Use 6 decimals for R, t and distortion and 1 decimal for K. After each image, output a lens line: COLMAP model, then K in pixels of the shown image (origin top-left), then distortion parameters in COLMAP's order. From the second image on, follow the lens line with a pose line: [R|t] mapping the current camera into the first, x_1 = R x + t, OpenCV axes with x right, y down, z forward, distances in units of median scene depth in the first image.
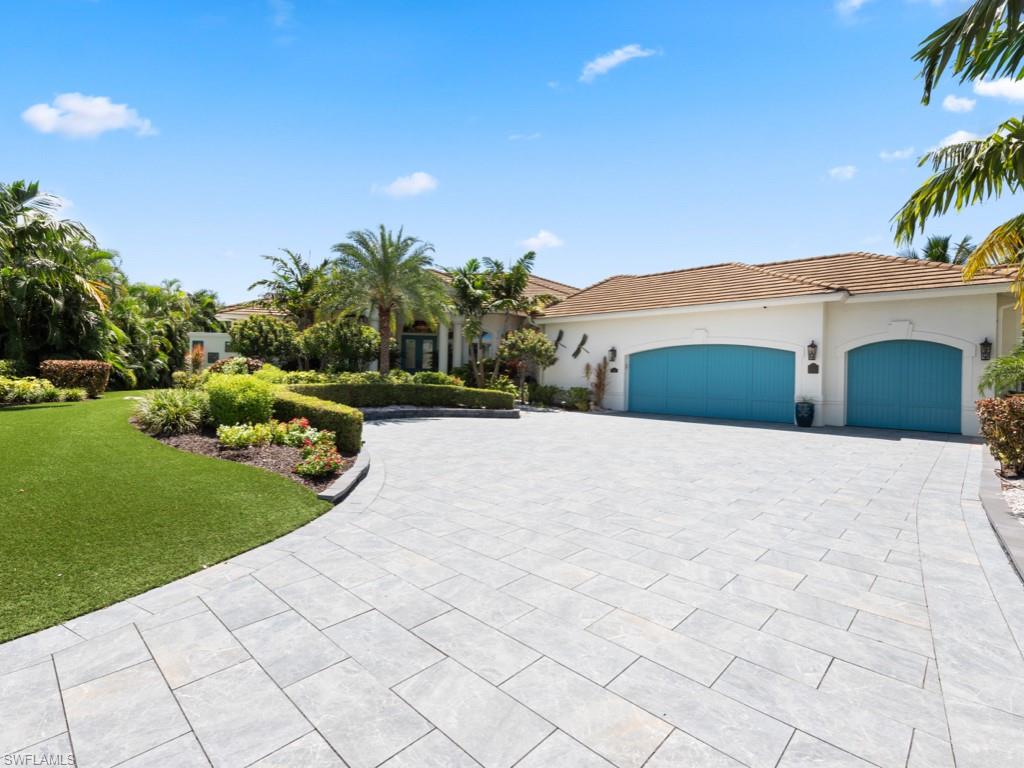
lens RADIAL K [[494.4, 0, 512.0], [0, 494.4, 384.0], [0, 0, 1]] dist [-0.000592, -0.000072]
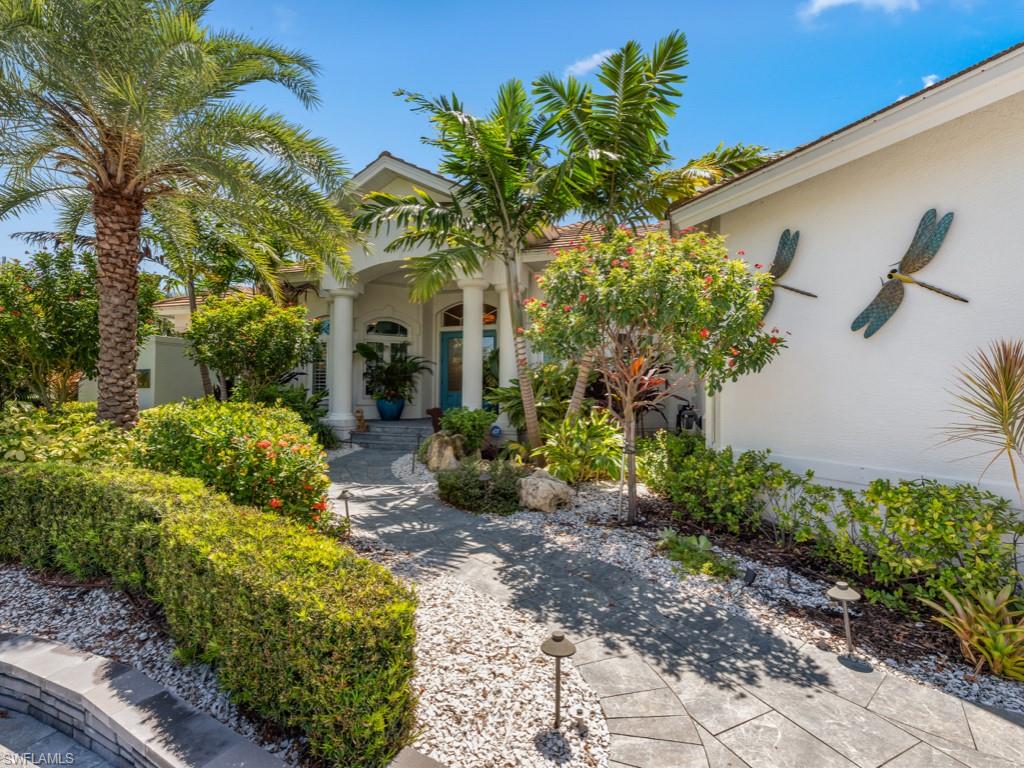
lens RADIAL K [[494.4, 0, 512.0], [0, 494.4, 384.0], [0, 0, 1]] dist [-0.000592, -0.000072]
pose [[0.932557, -0.023353, -0.360267, 0.058203], [0.010030, 0.999196, -0.038805, -0.023847], [0.360884, 0.032574, 0.932042, 0.734530]]
